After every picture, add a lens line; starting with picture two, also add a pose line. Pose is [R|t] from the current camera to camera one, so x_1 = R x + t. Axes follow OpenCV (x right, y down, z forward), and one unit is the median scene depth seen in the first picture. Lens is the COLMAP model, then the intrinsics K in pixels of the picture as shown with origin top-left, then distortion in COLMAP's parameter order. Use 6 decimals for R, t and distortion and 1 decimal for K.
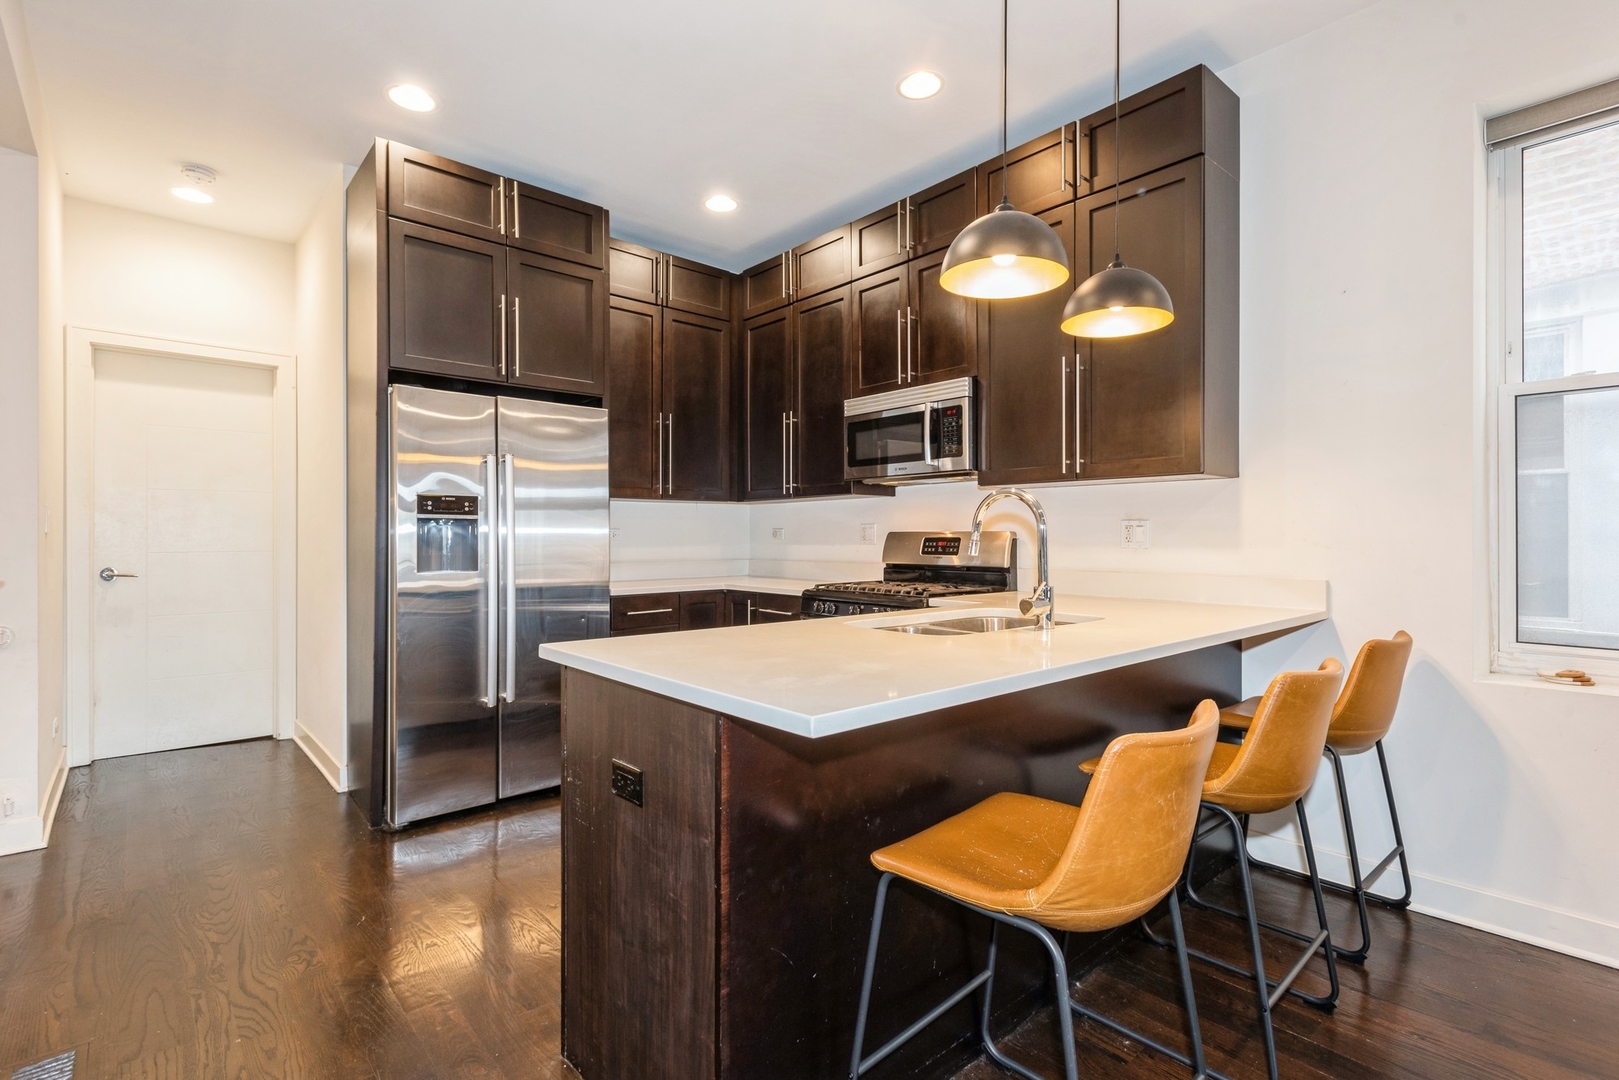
lens RADIAL K [[748.0, 0, 809.4], [0, 748.0, 535.7], [0, 0, 1]] dist [0.008045, -0.005110]
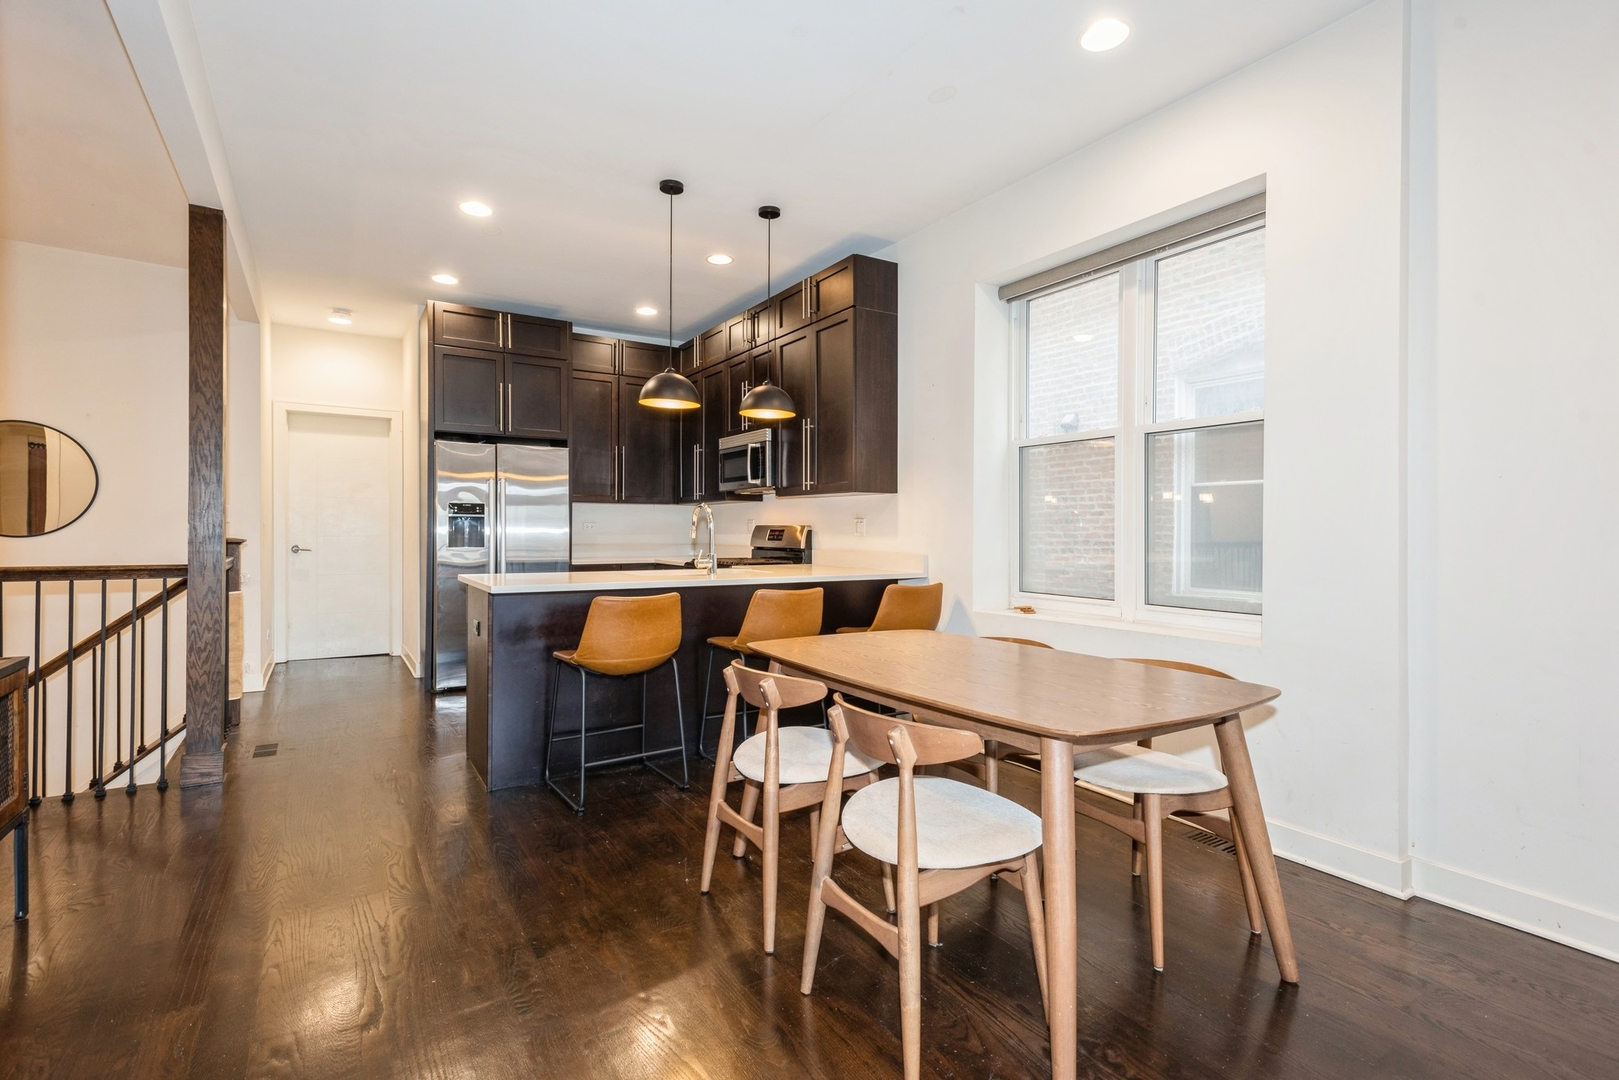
lens RADIAL K [[748.0, 0, 801.8], [0, 748.0, 530.9], [0, 0, 1]] dist [0.008045, -0.005110]
pose [[0.986898, 0.006239, -0.161226, 0.511805], [-0.005057, 0.999957, 0.007738, -0.006499], [0.161267, -0.006821, 0.986887, -0.533033]]
